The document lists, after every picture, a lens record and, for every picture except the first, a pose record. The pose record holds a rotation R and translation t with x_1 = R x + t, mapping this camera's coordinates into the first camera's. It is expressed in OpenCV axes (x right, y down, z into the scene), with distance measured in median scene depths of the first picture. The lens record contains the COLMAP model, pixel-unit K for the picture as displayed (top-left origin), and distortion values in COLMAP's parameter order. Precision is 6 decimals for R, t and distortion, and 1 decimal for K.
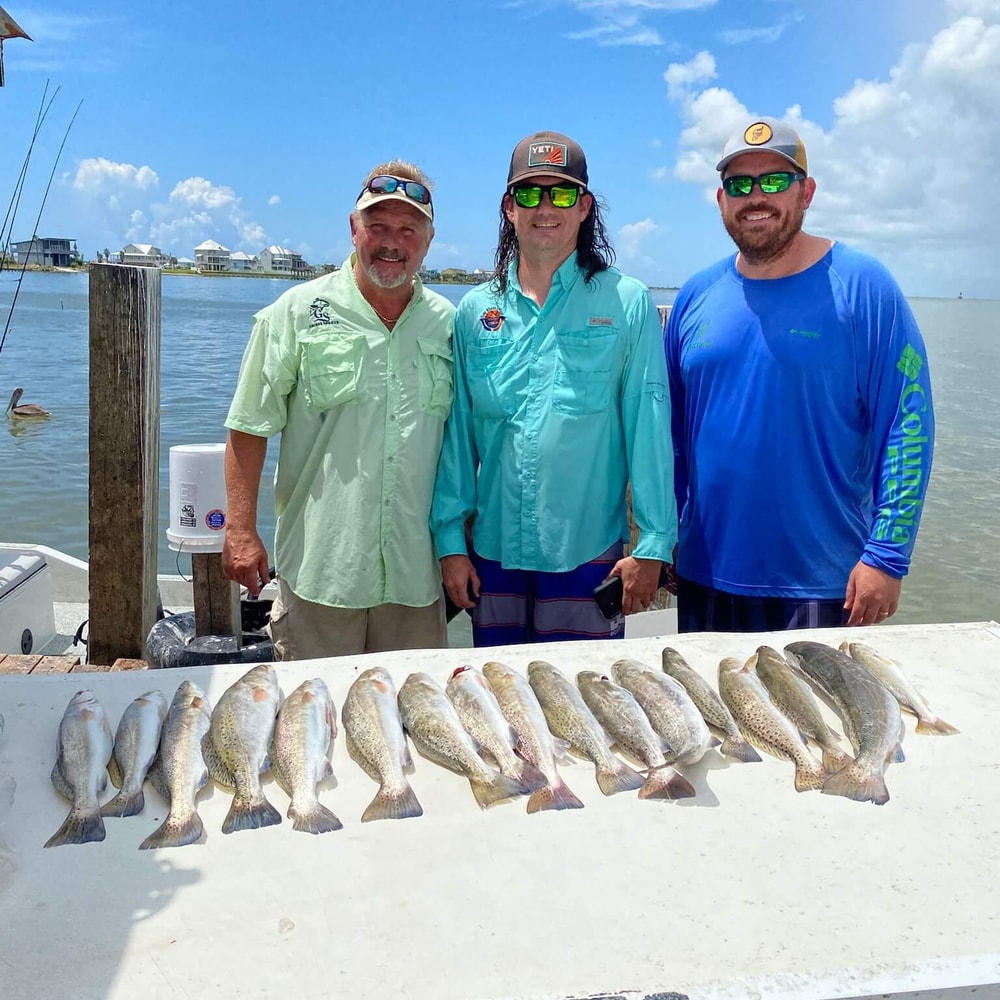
lens RADIAL K [[1063.4, 0, 500.0], [0, 1063.4, 500.0], [0, 0, 1]] dist [0.006139, -0.016664]
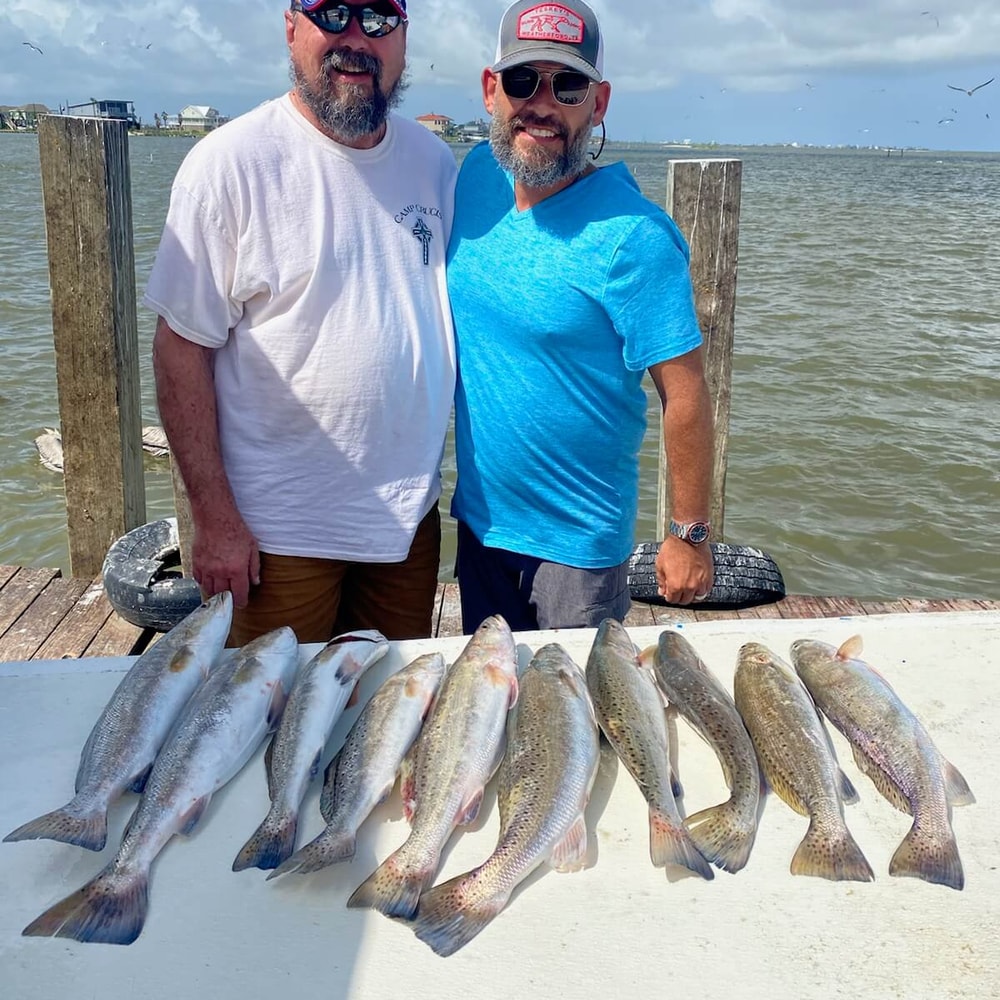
lens RADIAL K [[1059.0, 0, 496.8], [0, 1059.0, 519.7], [0, 0, 1]] dist [0.002794, -0.002925]
pose [[0.998053, 0.013863, -0.060814, 0.030430], [-0.005299, 0.990307, 0.138793, -0.021564], [0.062149, -0.138201, 0.988452, 0.140393]]
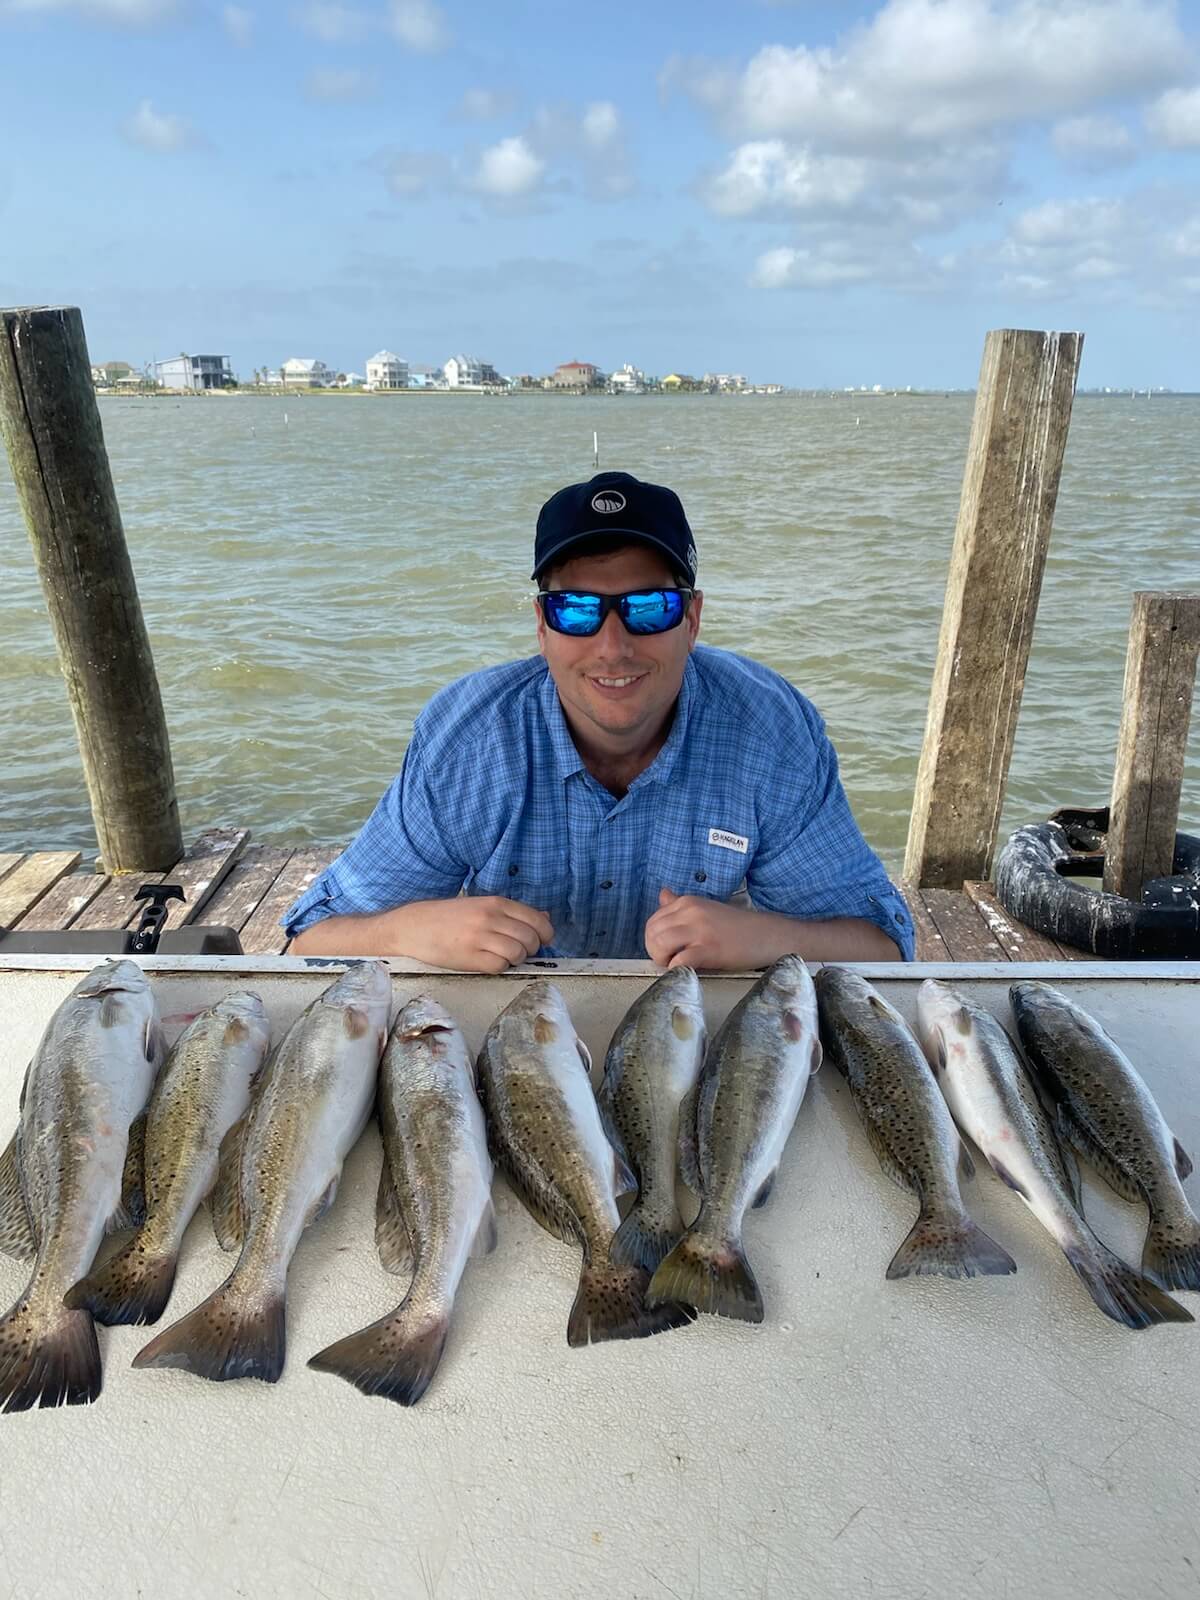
lens RADIAL K [[1276.9, 0, 600.0], [0, 1276.9, 800.0], [0, 0, 1]] dist [0.003556, -0.000993]
pose [[0.995161, 0.000356, -0.098262, -0.535679], [0.009935, 0.994505, 0.104220, -0.002987], [0.097759, -0.104691, 0.989688, 0.098817]]
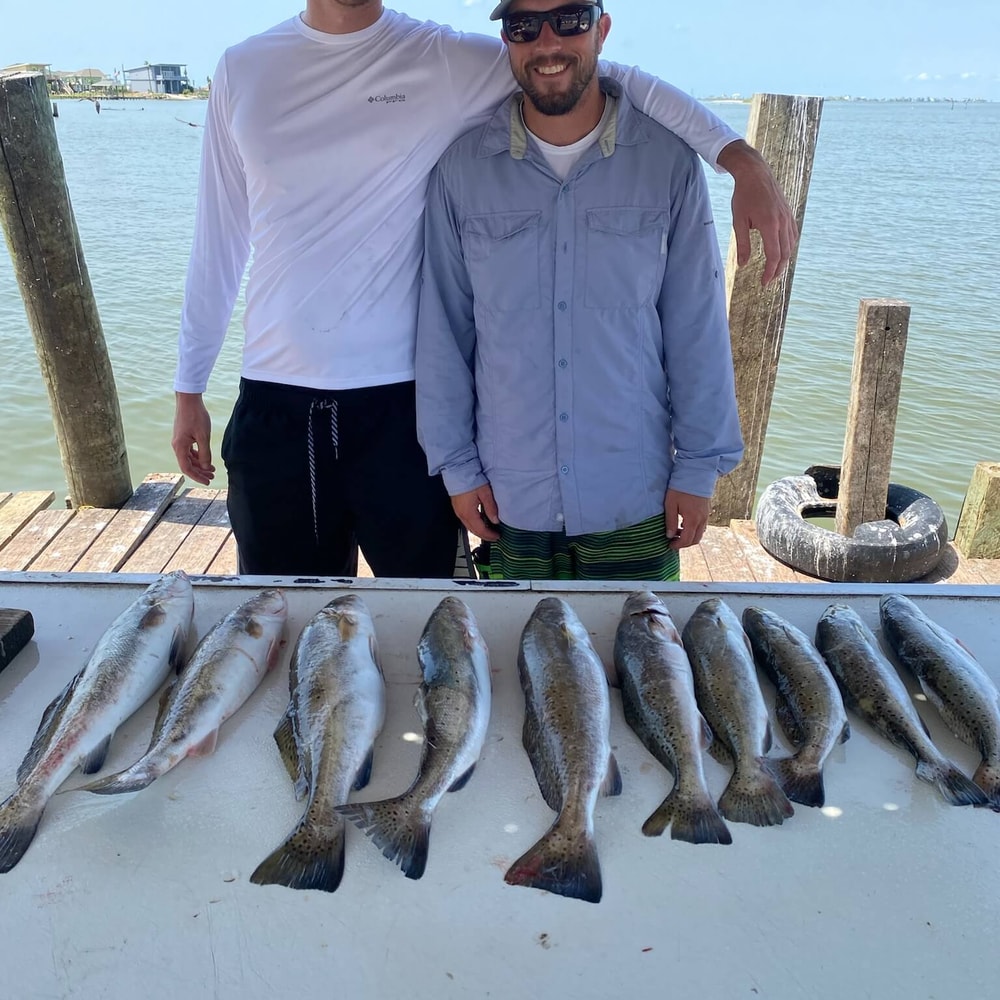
lens RADIAL K [[1063.4, 0, 500.0], [0, 1063.4, 500.0], [0, 0, 1]] dist [0.006139, -0.016664]
pose [[0.995263, 0.013459, -0.096278, -0.486151], [0.001727, 0.987766, 0.155933, -0.020604], [0.097199, -0.155360, 0.983064, 0.029145]]
